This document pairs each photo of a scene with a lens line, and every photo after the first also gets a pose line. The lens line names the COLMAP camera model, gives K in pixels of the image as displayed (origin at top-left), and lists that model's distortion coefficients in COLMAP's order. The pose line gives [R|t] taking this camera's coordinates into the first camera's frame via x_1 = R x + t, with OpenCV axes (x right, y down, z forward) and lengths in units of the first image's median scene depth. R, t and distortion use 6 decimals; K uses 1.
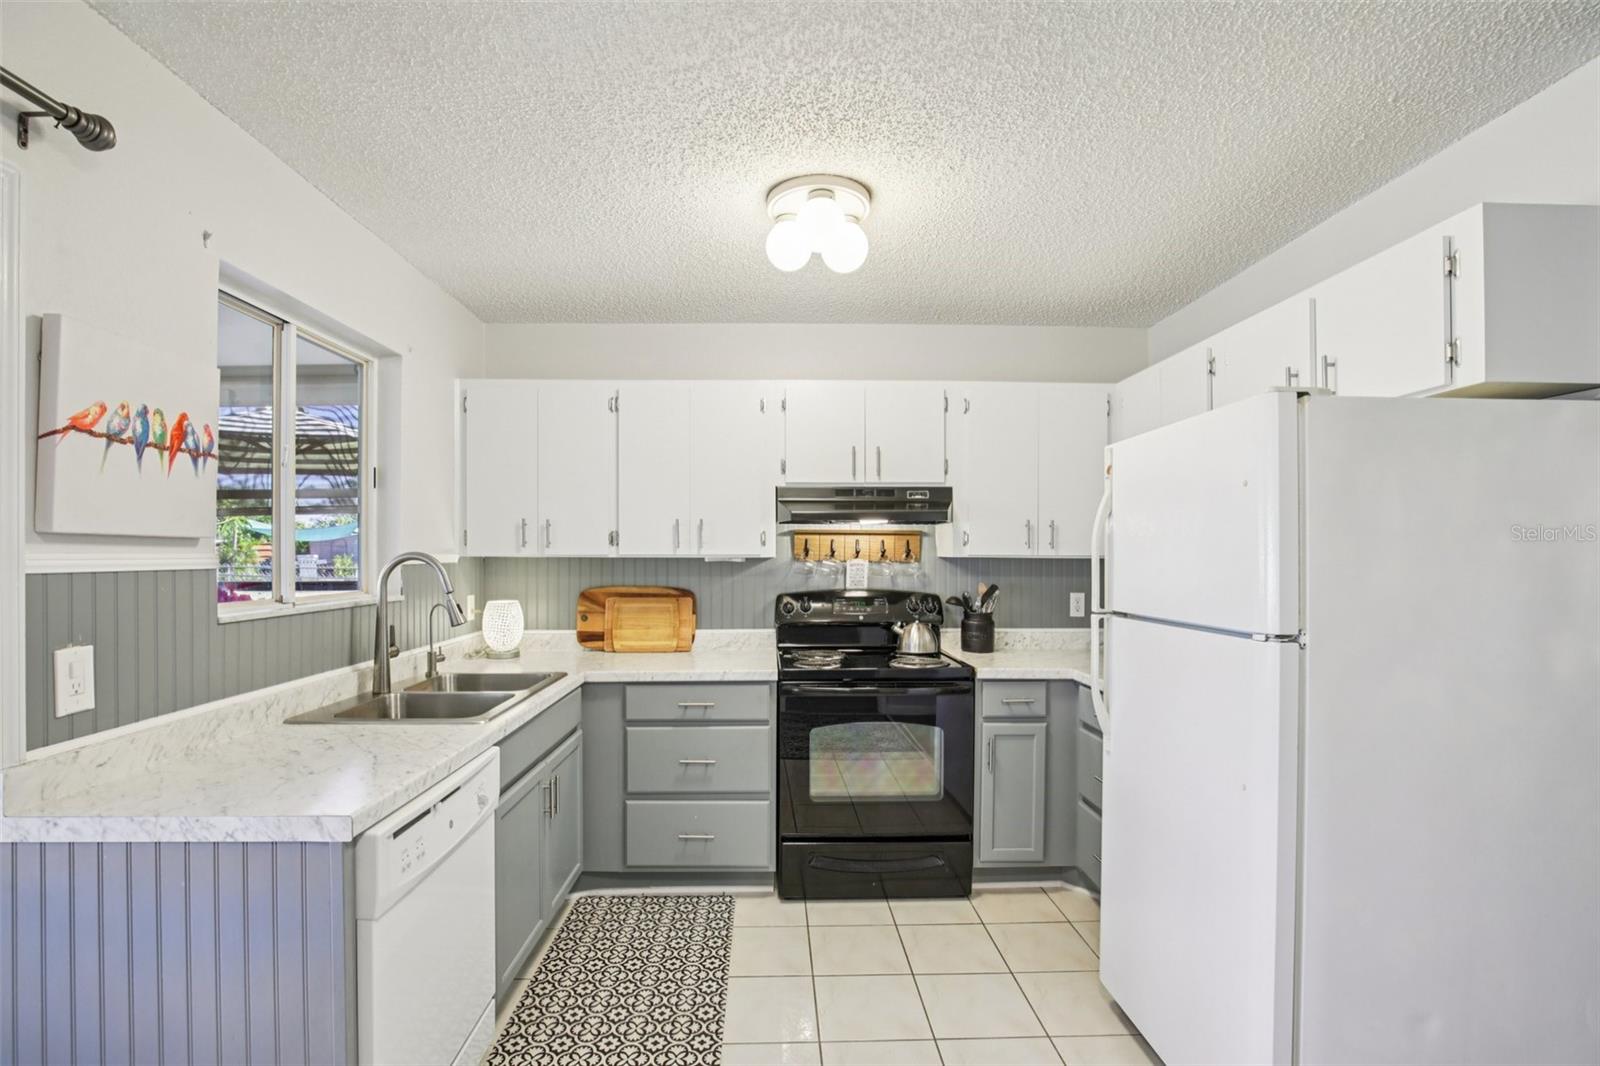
lens RADIAL K [[731.8, 0, 786.0], [0, 731.8, 546.8], [0, 0, 1]] dist [-0.032831, 0.004145]
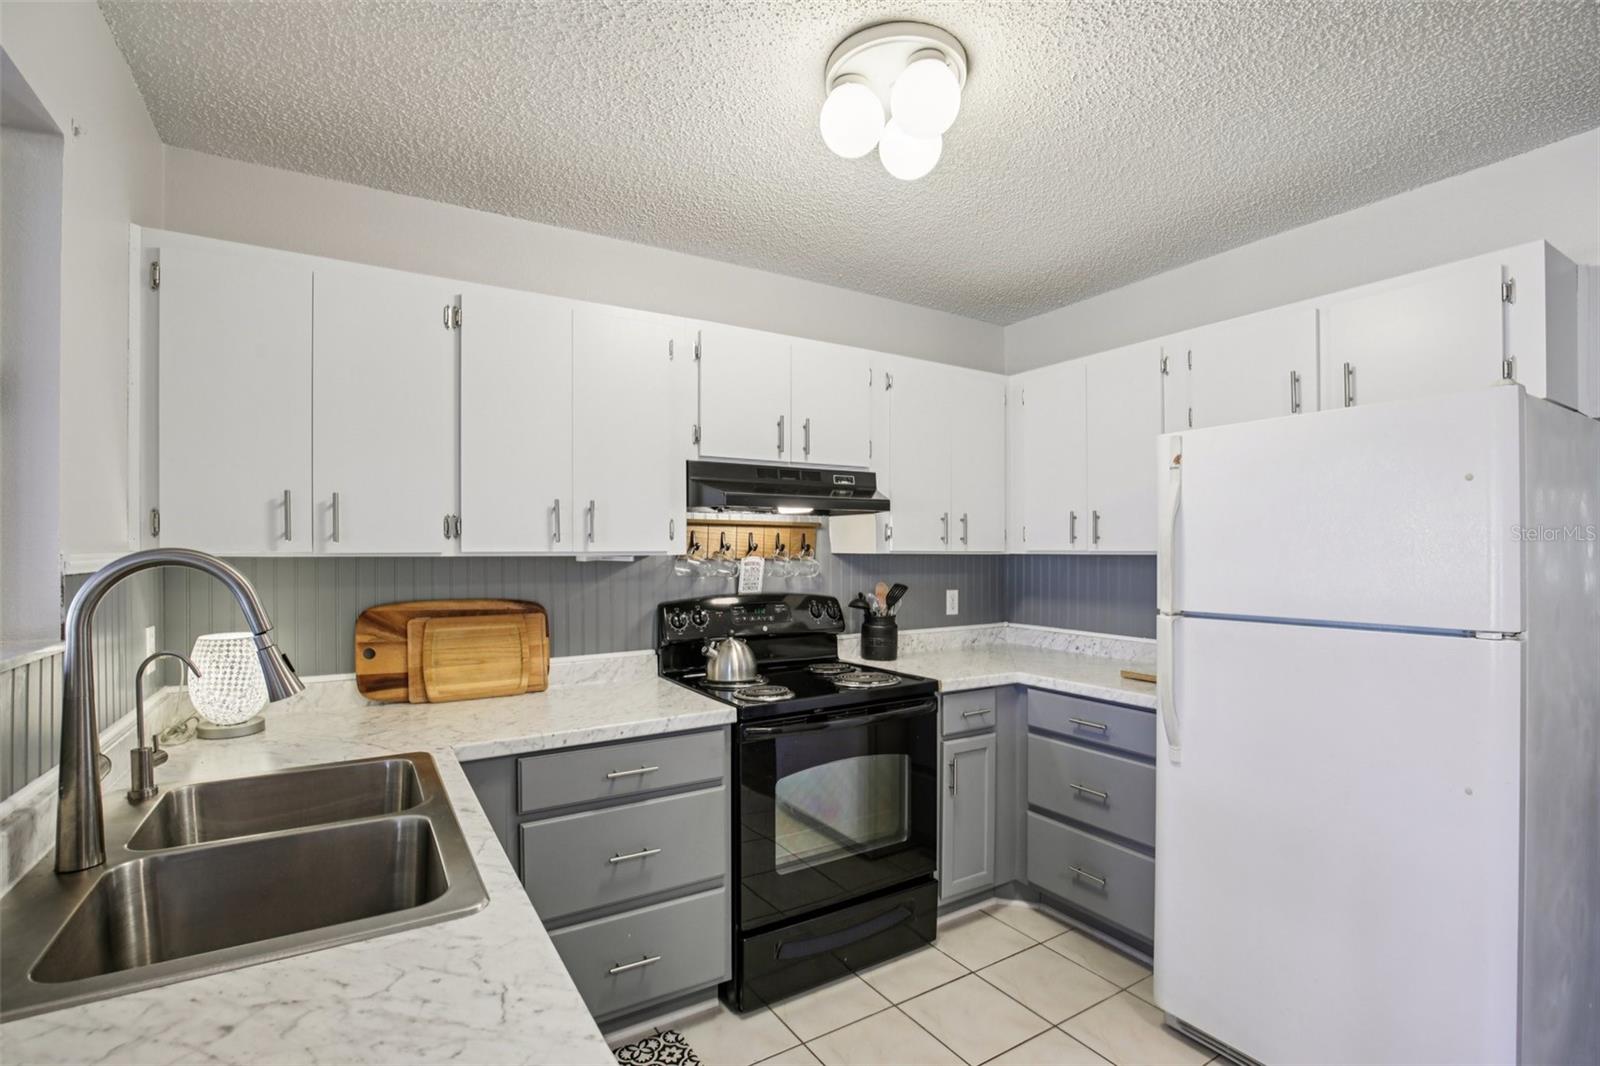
lens RADIAL K [[731.8, 0, 796.4], [0, 731.8, 546.9], [0, 0, 1]] dist [-0.032831, 0.004145]
pose [[0.861713, -0.000308, 0.507395, -0.329771], [-0.003256, 0.999976, 0.006137, 0.001197], [-0.507385, -0.006941, 0.861692, 0.333327]]
